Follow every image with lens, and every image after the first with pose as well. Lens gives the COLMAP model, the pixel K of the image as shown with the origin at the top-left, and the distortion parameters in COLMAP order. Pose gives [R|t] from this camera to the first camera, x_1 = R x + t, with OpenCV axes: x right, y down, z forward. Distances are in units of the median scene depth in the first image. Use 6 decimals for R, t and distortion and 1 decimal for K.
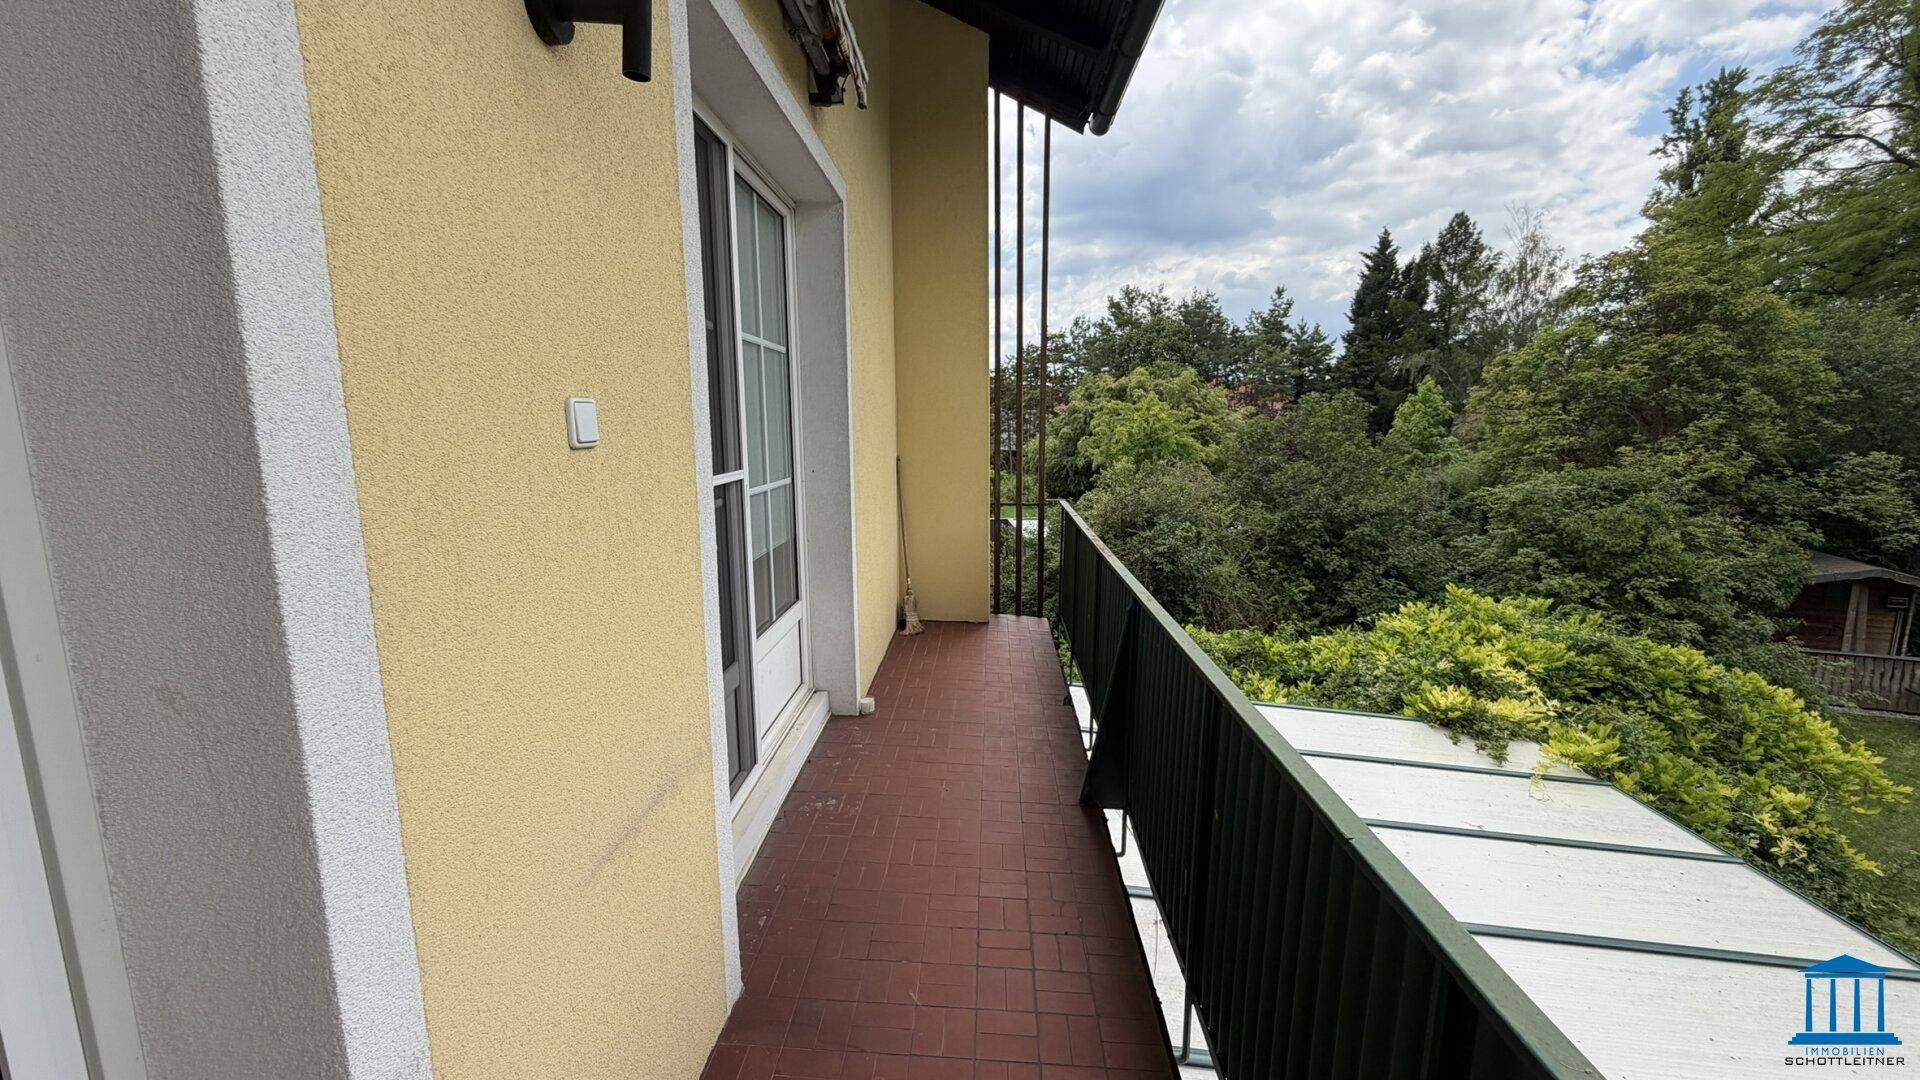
lens RADIAL K [[763.6, 0, 955.4], [0, 763.6, 547.5], [0, 0, 1]] dist [-0.000638, 0.000301]
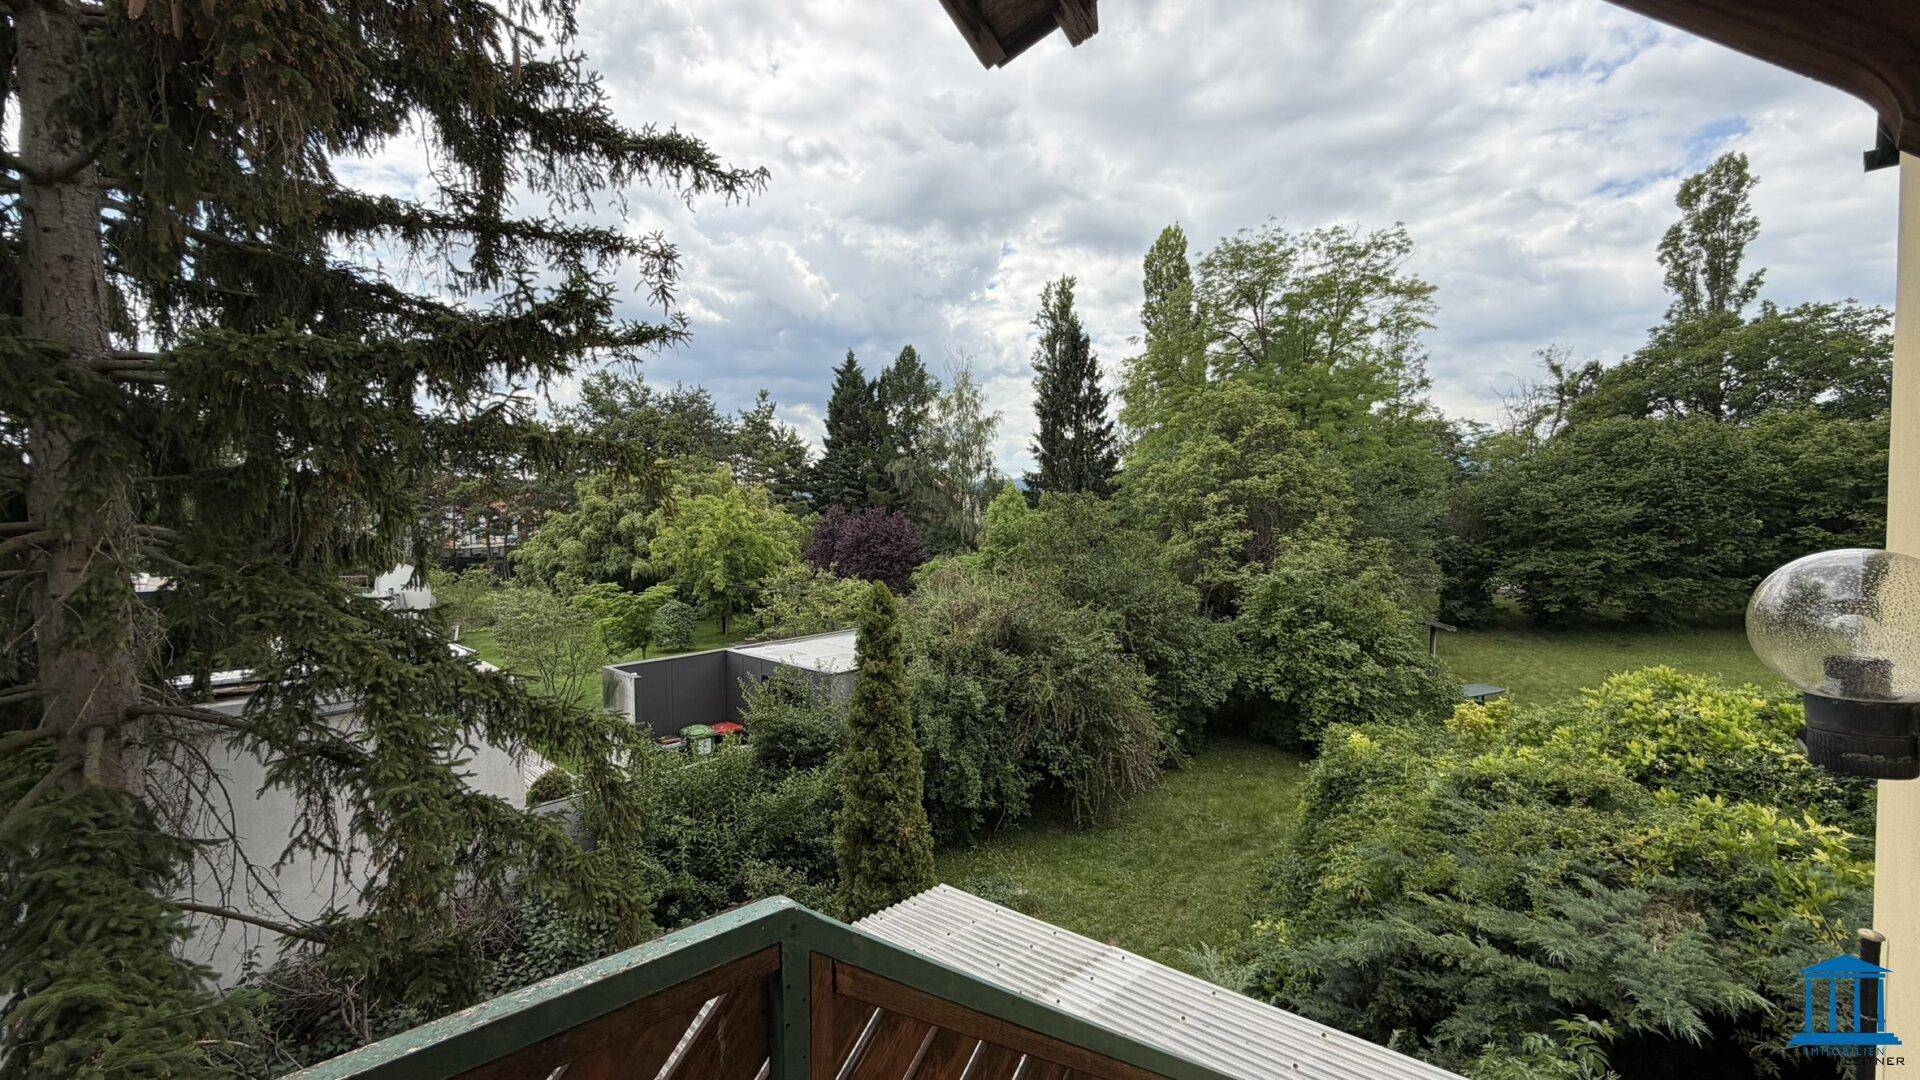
lens RADIAL K [[763.6, 0, 959.6], [0, 763.6, 551.1], [0, 0, 1]] dist [-0.000638, 0.000301]
pose [[0.726339, -0.035323, 0.686428, -0.277709], [0.117871, 0.990285, -0.073766, -0.059262], [-0.677154, 0.134489, 0.723447, 0.321515]]
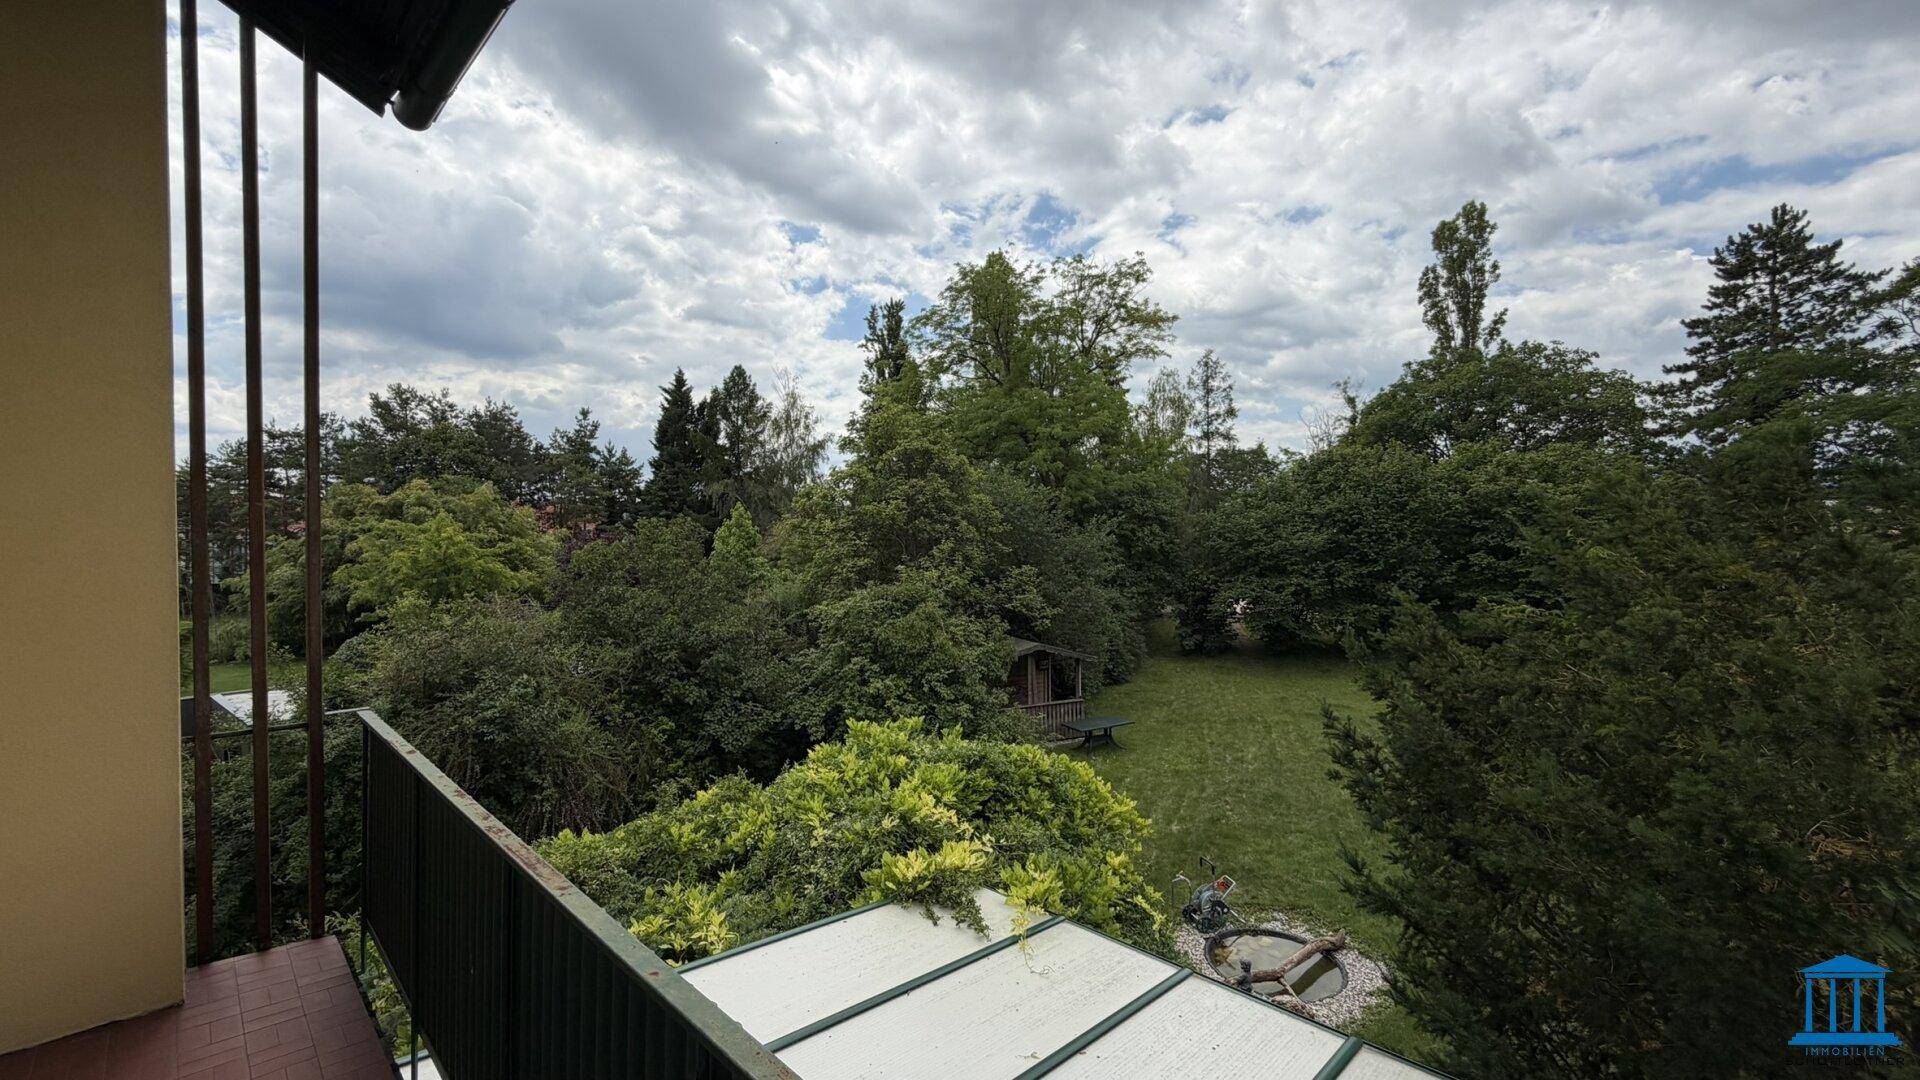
lens RADIAL K [[763.6, 0, 941.6], [0, 763.6, 539.9], [0, 0, 1]] dist [-0.000638, 0.000301]
pose [[0.669519, -0.002599, 0.742790, 0.003113], [0.124567, 0.986225, -0.108828, -0.026769], [-0.732276, 0.165389, 0.660620, 0.113367]]
